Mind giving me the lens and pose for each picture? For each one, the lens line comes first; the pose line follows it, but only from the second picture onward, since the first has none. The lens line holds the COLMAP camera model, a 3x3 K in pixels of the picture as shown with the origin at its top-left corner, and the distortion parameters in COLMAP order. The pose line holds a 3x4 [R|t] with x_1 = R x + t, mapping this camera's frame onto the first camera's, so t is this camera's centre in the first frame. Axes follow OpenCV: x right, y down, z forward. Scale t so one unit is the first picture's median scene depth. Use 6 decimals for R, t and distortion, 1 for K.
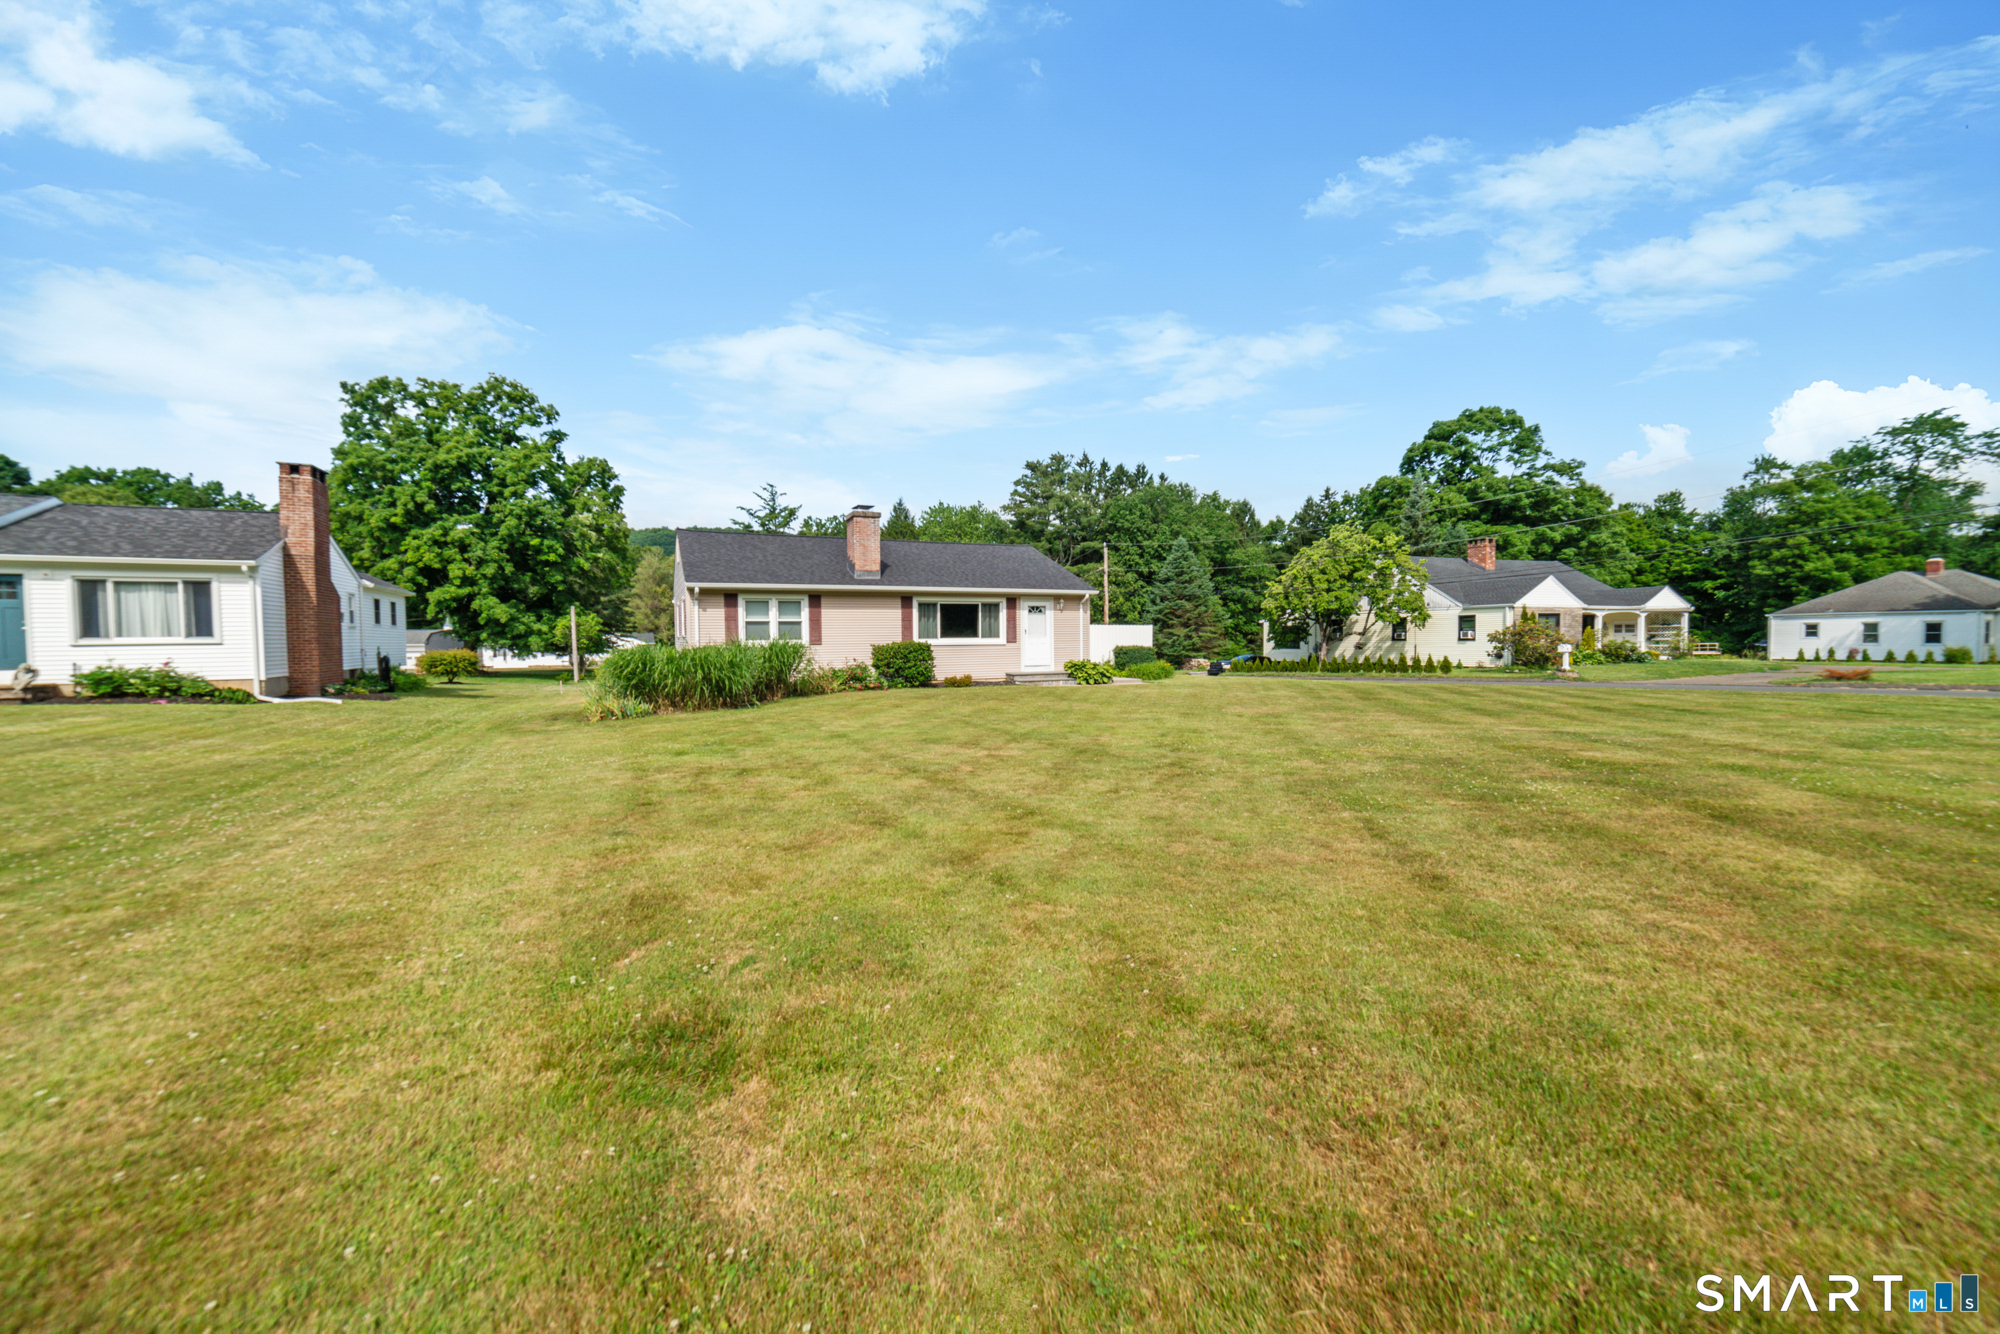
lens RADIAL K [[782.6, 0, 1002.4], [0, 782.6, 631.2], [0, 0, 1]] dist [-0.002281, 0.000384]
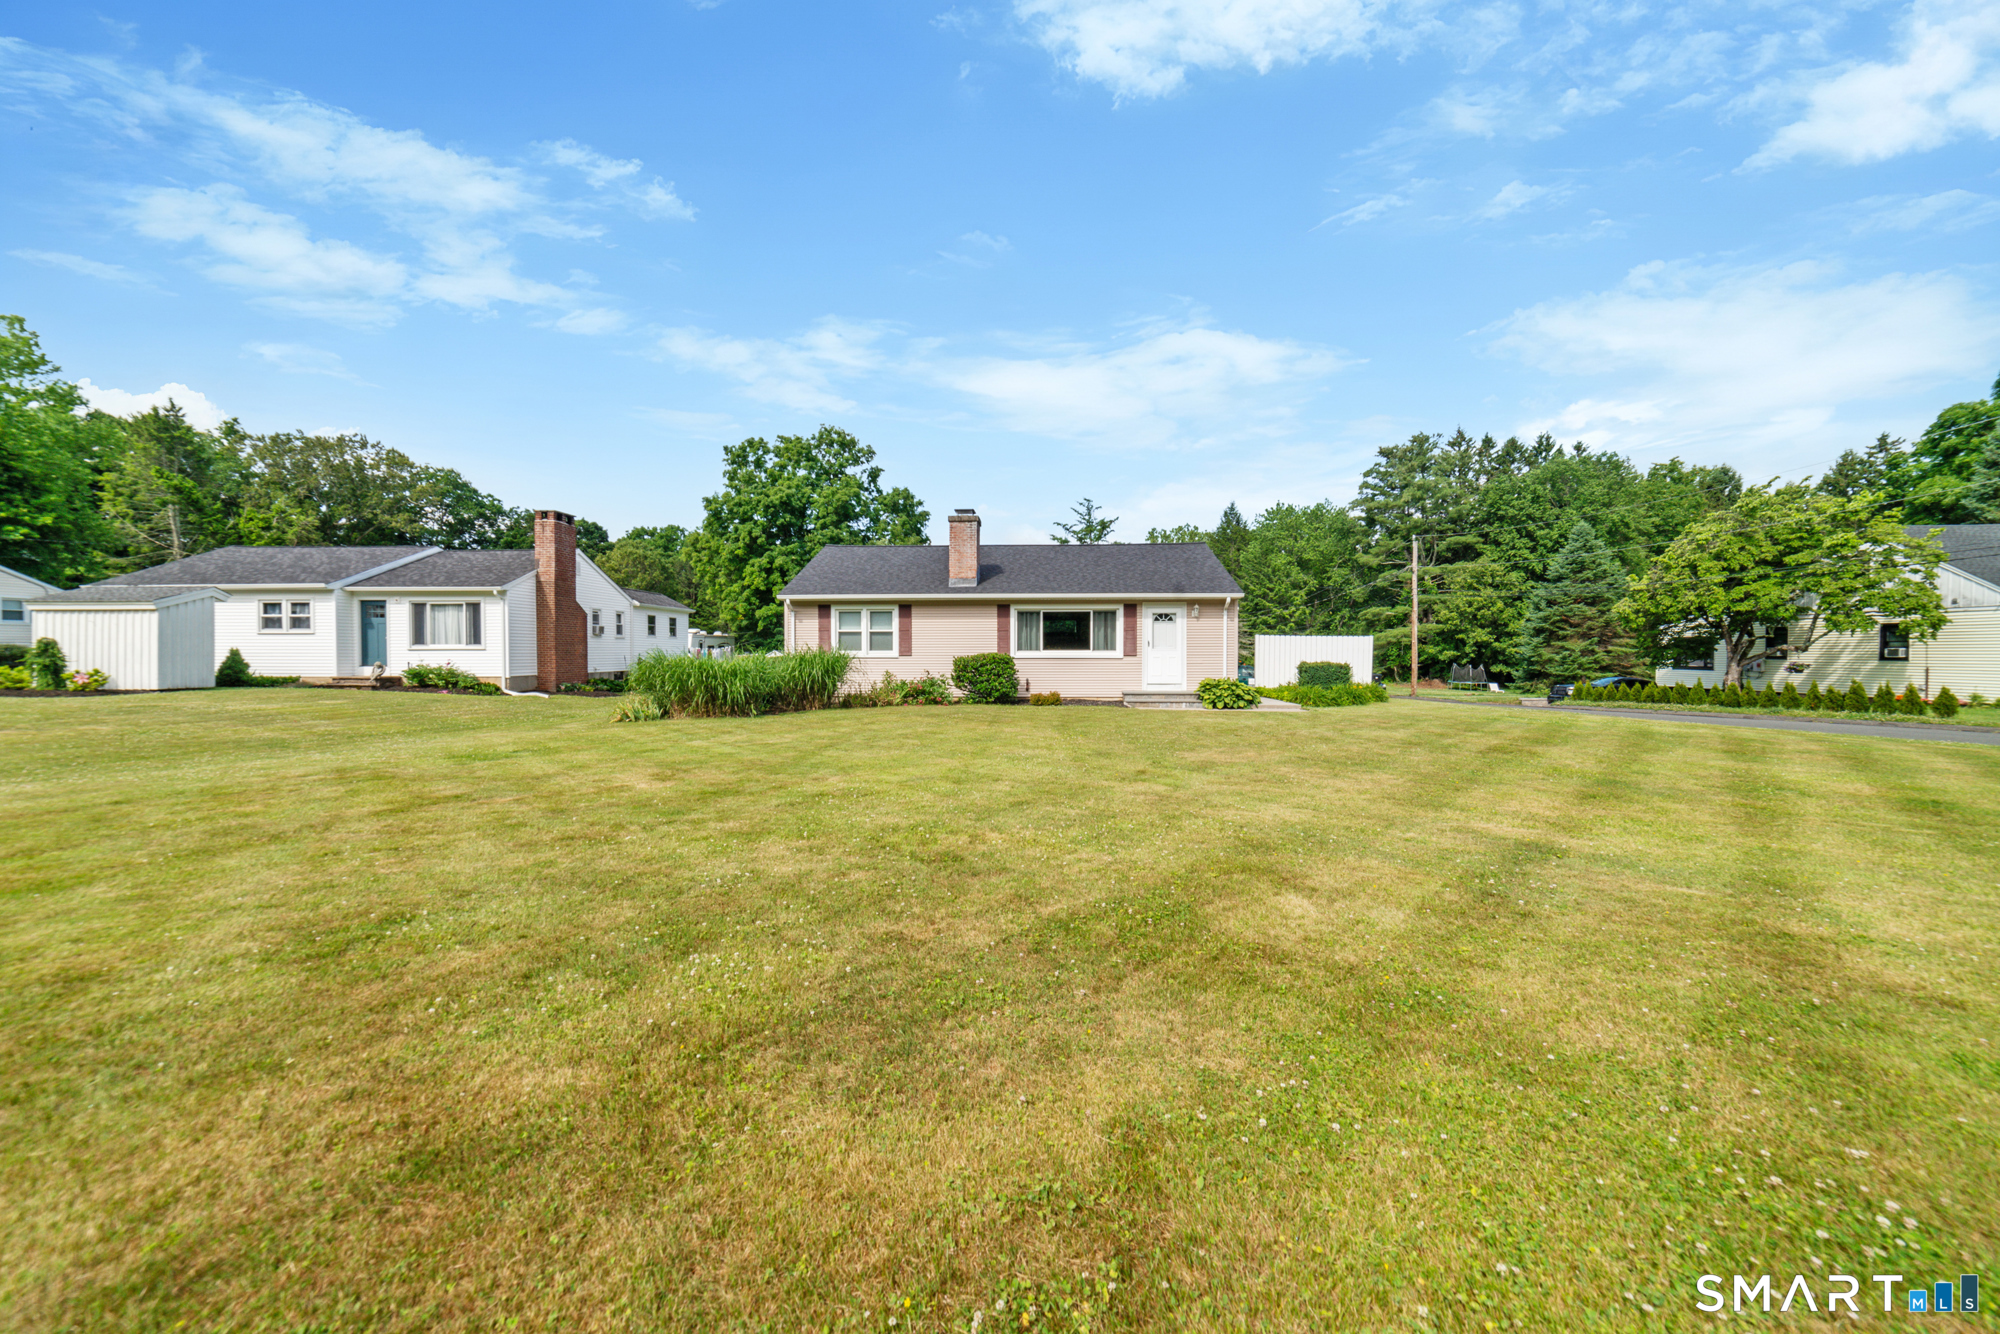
lens RADIAL K [[774.5, 0, 1004.2], [0, 774.5, 644.3], [0, 0, 1]] dist [-0.000703, 0.000481]
pose [[0.878420, 0.004384, -0.477869, 0.185345], [-0.003753, 0.999990, 0.002275, 0.000308], [0.477874, -0.000205, 0.878428, 0.119307]]
